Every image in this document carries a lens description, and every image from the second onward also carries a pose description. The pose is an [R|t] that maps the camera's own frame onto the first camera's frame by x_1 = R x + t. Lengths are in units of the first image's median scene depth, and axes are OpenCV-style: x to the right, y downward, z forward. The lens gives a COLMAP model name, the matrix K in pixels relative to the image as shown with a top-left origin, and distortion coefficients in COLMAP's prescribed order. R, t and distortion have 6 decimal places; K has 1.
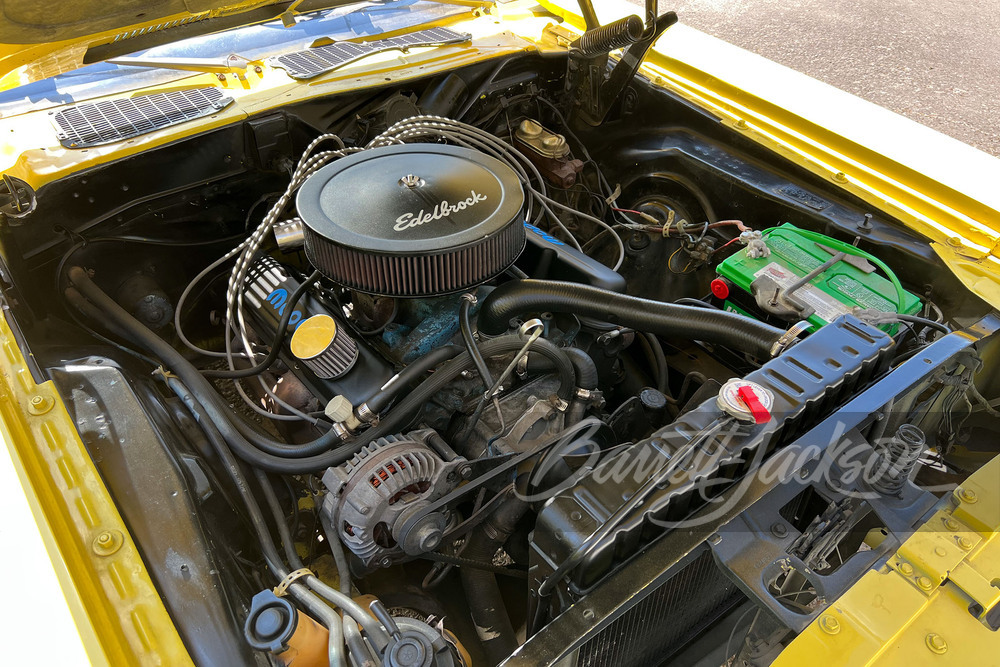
lens RADIAL K [[786.7, 0, 487.7], [0, 786.7, 300.8], [0, 0, 1]] dist [0.009006, -0.000712]
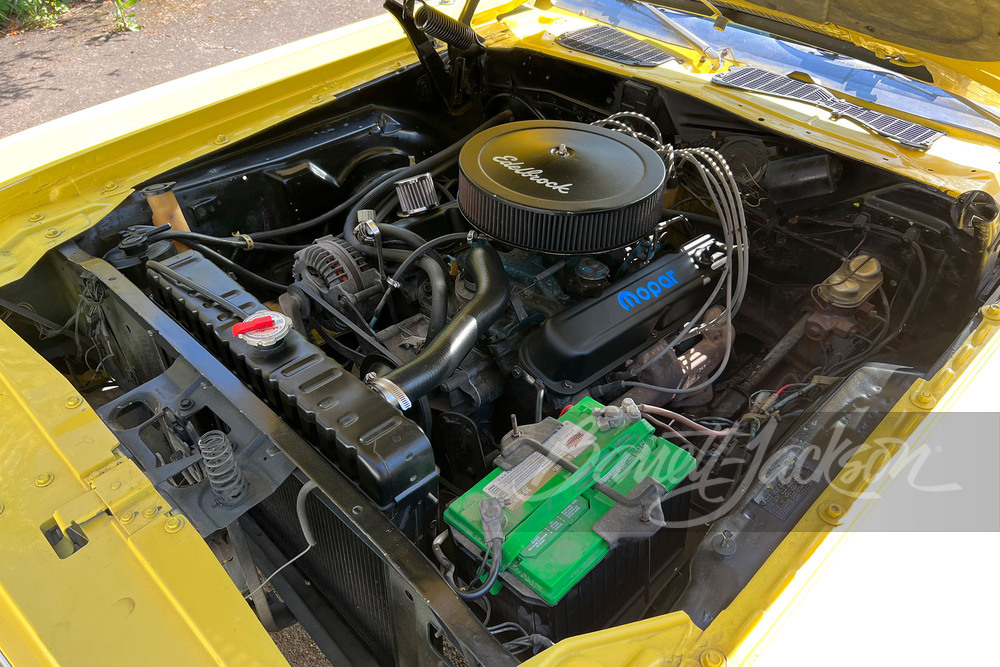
lens RADIAL K [[803.2, 0, 524.0], [0, 803.2, 298.7], [0, 0, 1]] dist [0.008447, 0.003042]
pose [[0.151016, 0.571685, -0.806456, 0.736481], [-0.621767, 0.689162, 0.372105, -0.316175], [0.768505, 0.445234, 0.459529, 0.433250]]
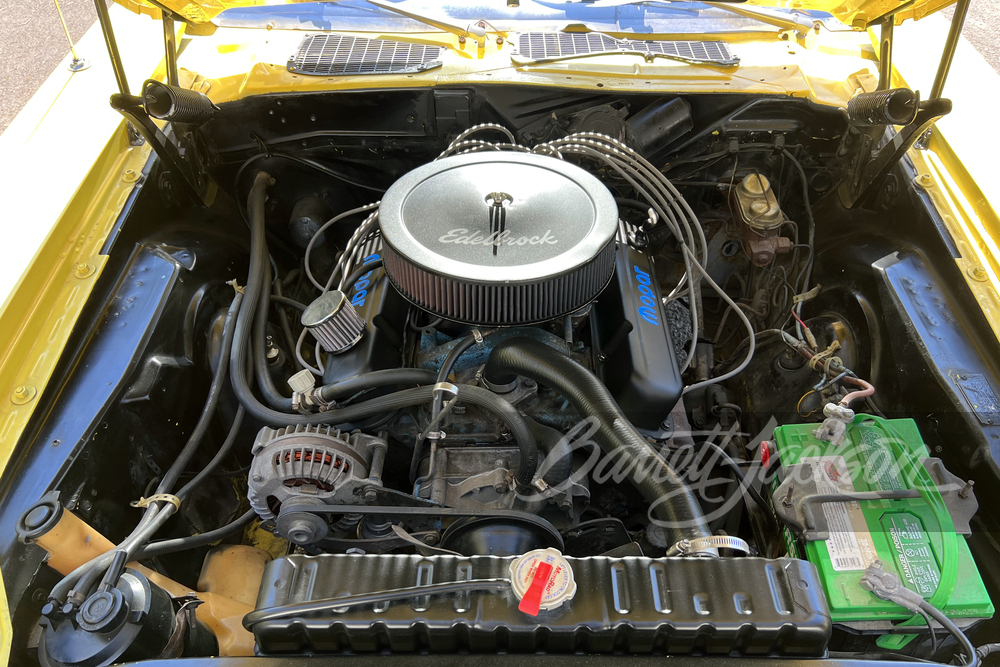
lens RADIAL K [[810.1, 0, 524.7], [0, 810.1, 325.1], [0, 0, 1]] dist [0.019494, -0.006148]
pose [[0.798004, 0.399799, -0.450945, 0.344862], [-0.366814, 0.915919, 0.162911, -0.147124], [0.478161, 0.035409, 0.877558, 0.134324]]
